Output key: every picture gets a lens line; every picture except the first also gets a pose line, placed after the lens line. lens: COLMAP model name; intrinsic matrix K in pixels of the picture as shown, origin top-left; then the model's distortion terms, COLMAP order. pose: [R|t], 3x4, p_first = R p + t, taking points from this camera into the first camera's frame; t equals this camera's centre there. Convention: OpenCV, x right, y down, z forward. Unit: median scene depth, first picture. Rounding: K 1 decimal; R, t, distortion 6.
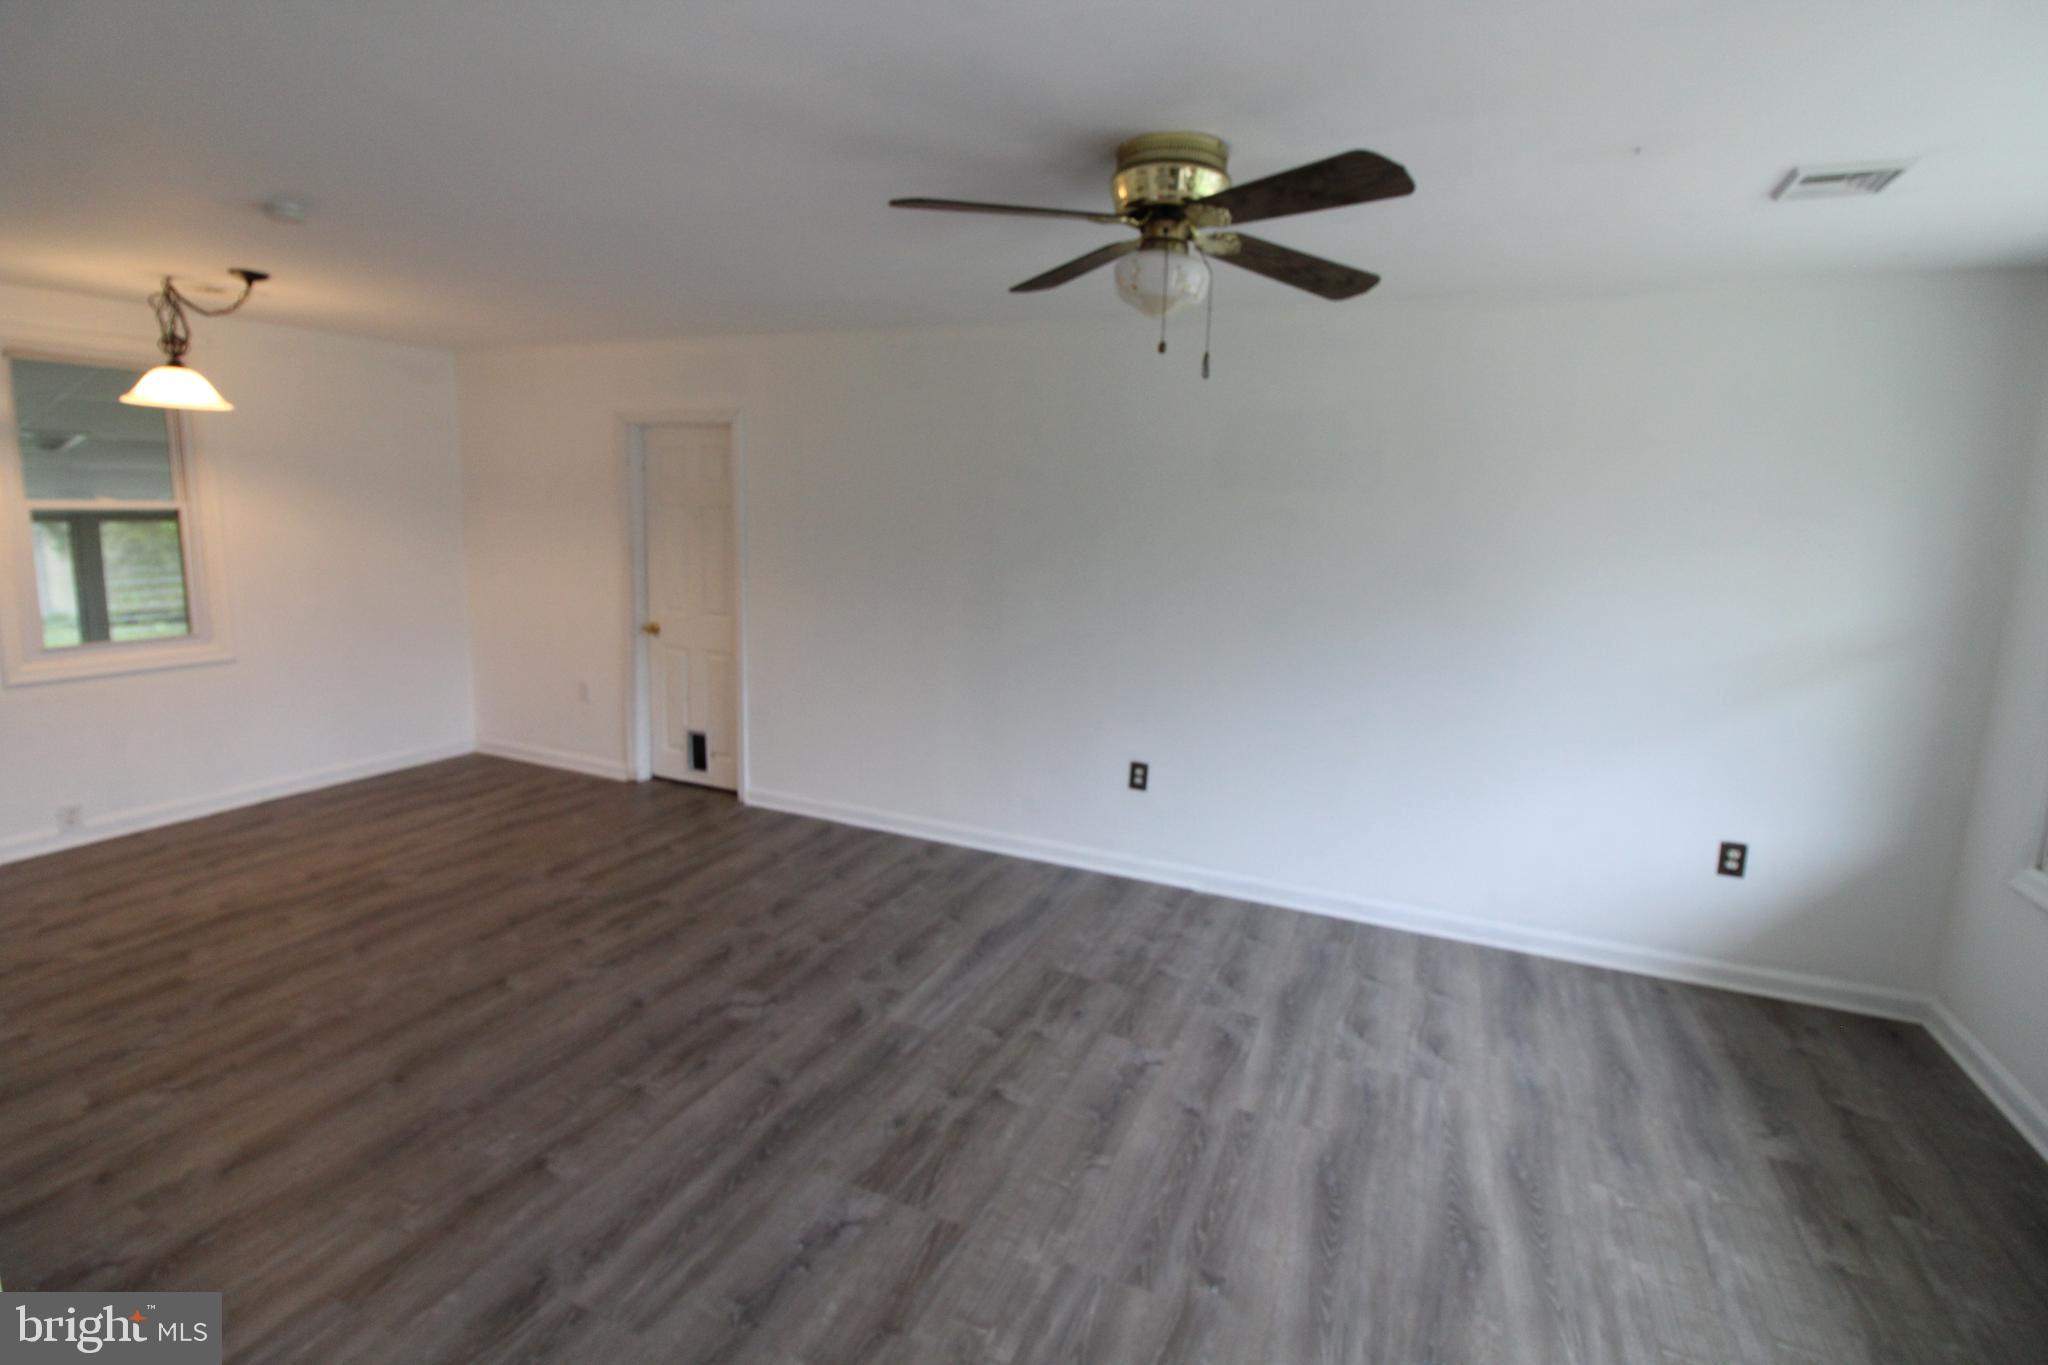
lens RADIAL K [[951.0, 0, 1026.7], [0, 951.0, 649.5], [0, 0, 1]] dist [0.003136, -0.014018]
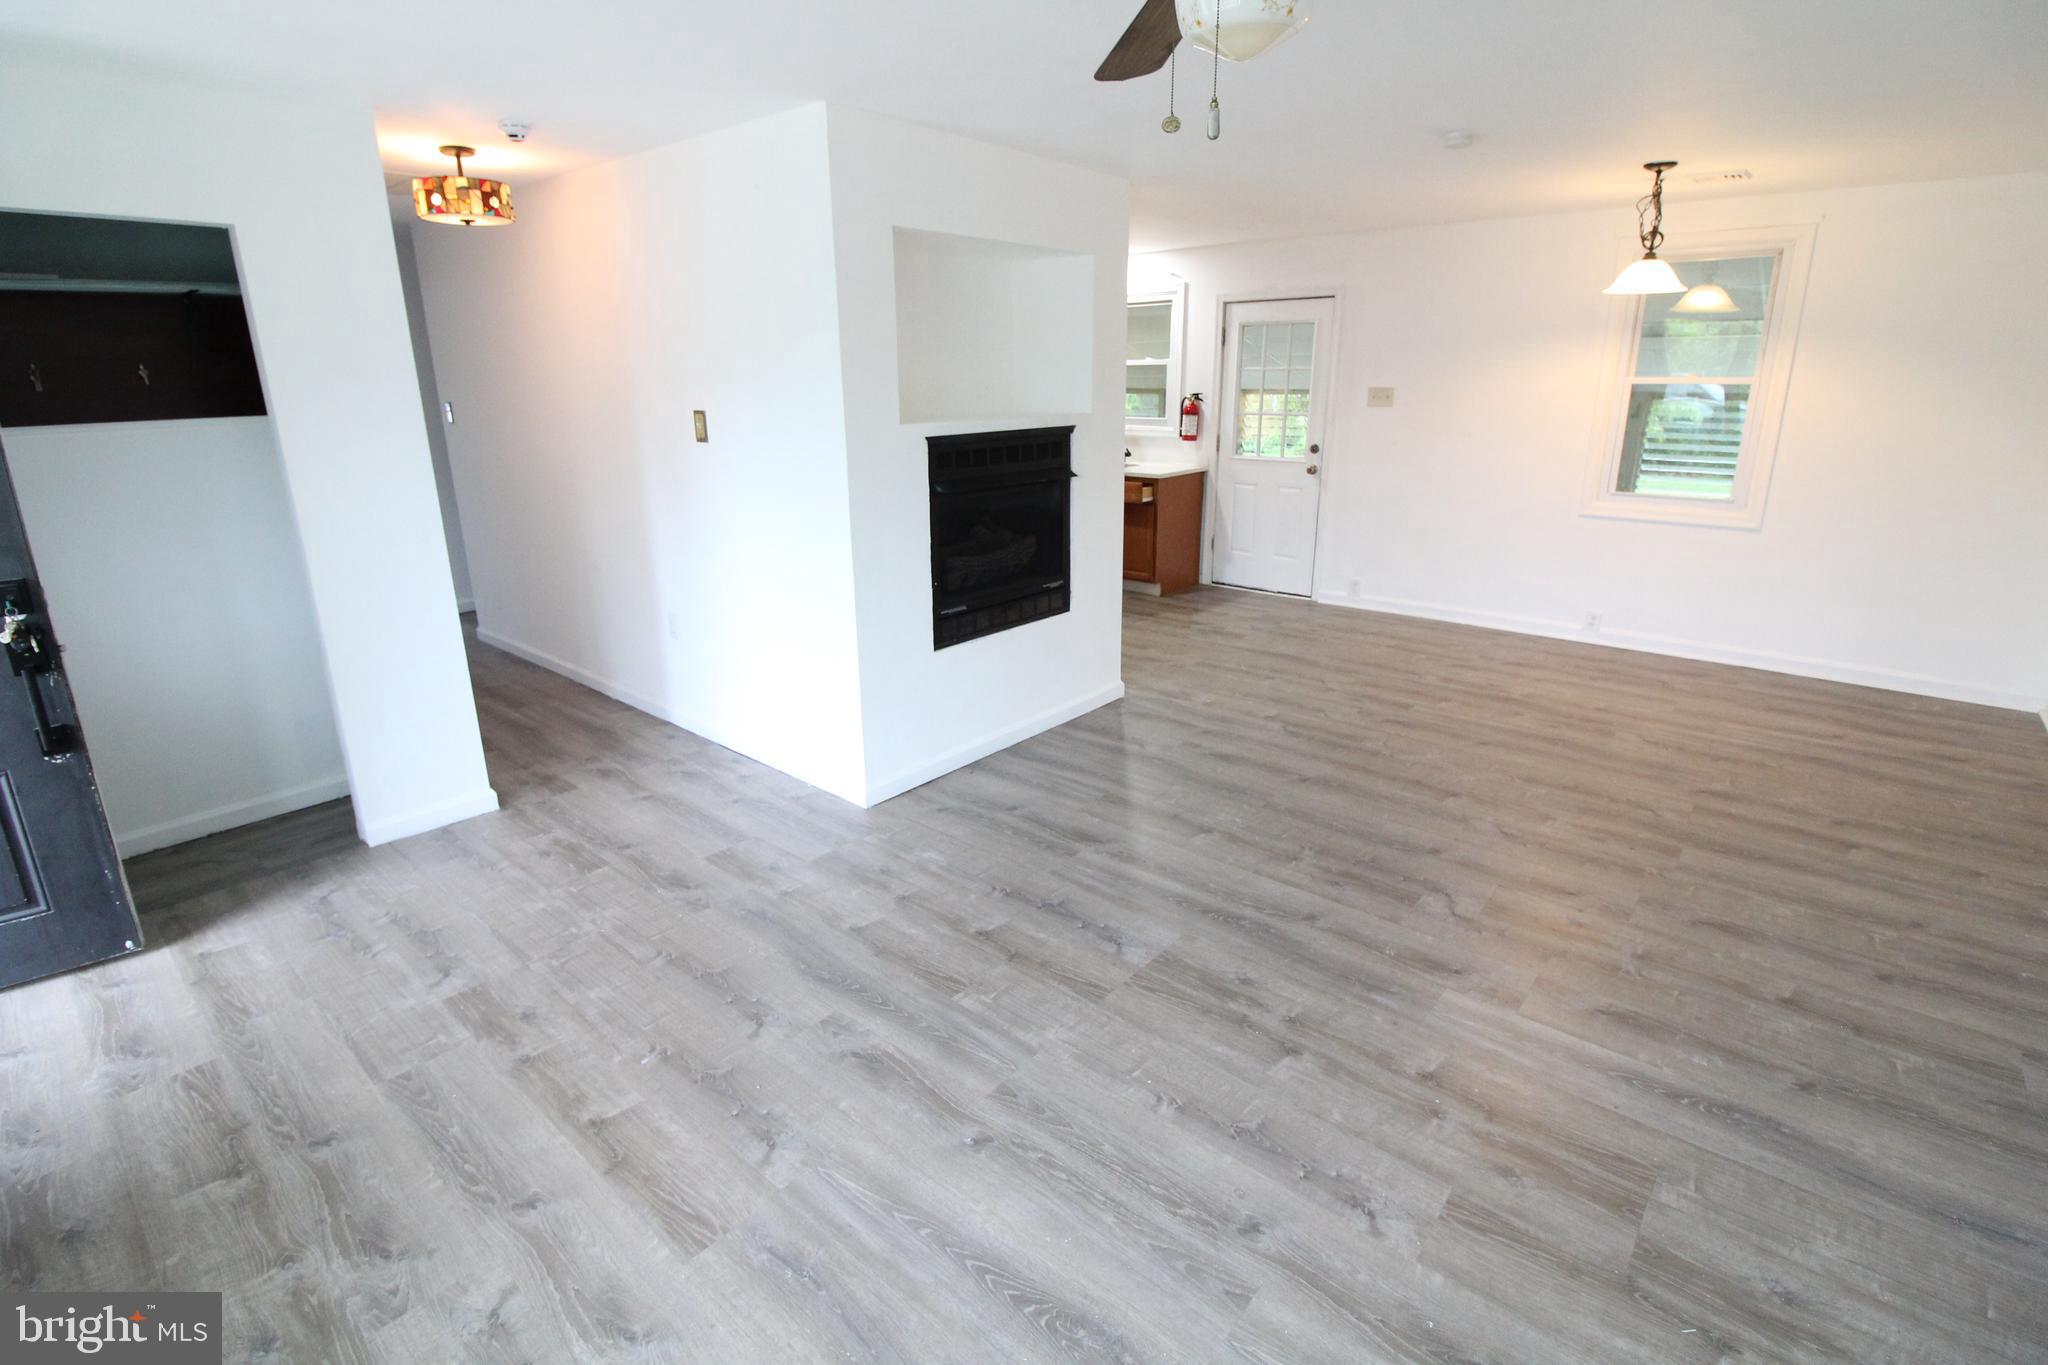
lens RADIAL K [[951.0, 0, 1026.7], [0, 951.0, 649.5], [0, 0, 1]] dist [0.003136, -0.014018]
pose [[-0.292987, 0.240199, -0.925453, 0.732643], [-0.141620, 0.946350, 0.290458, -0.094950], [0.945570, 0.216163, -0.243251, 0.876473]]
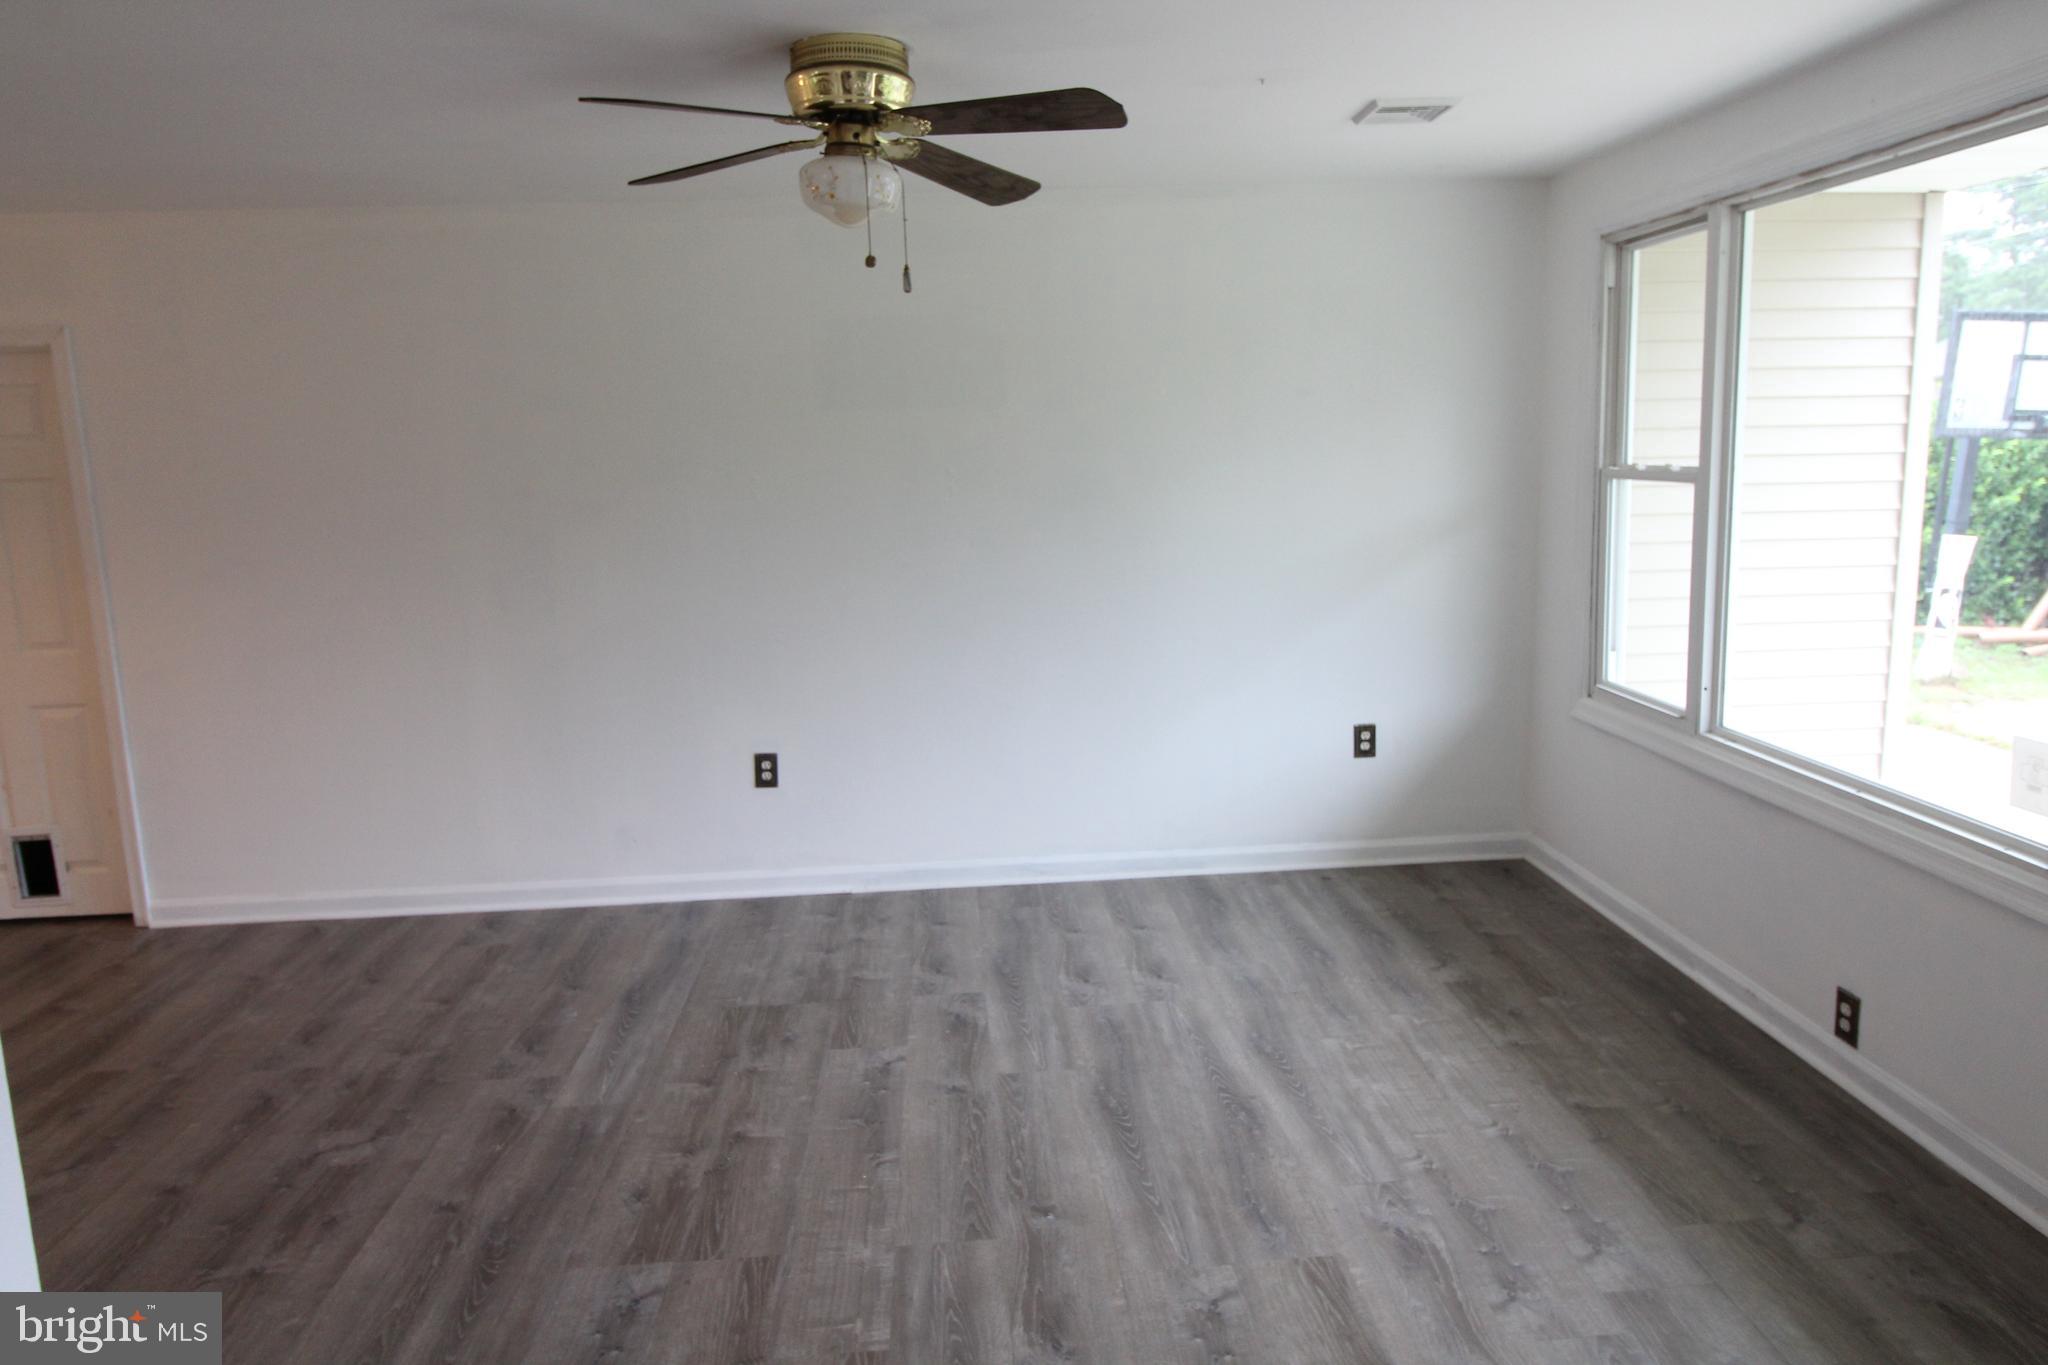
lens RADIAL K [[1332.5, 0, 1030.4], [0, 1332.5, 648.8], [0, 0, 1]] dist [0.029287, -0.032282]
pose [[0.887071, -0.129061, 0.443225, -0.265422], [0.125464, 0.991386, 0.037574, 0.024531], [-0.444257, 0.022278, 0.895622, -0.184753]]
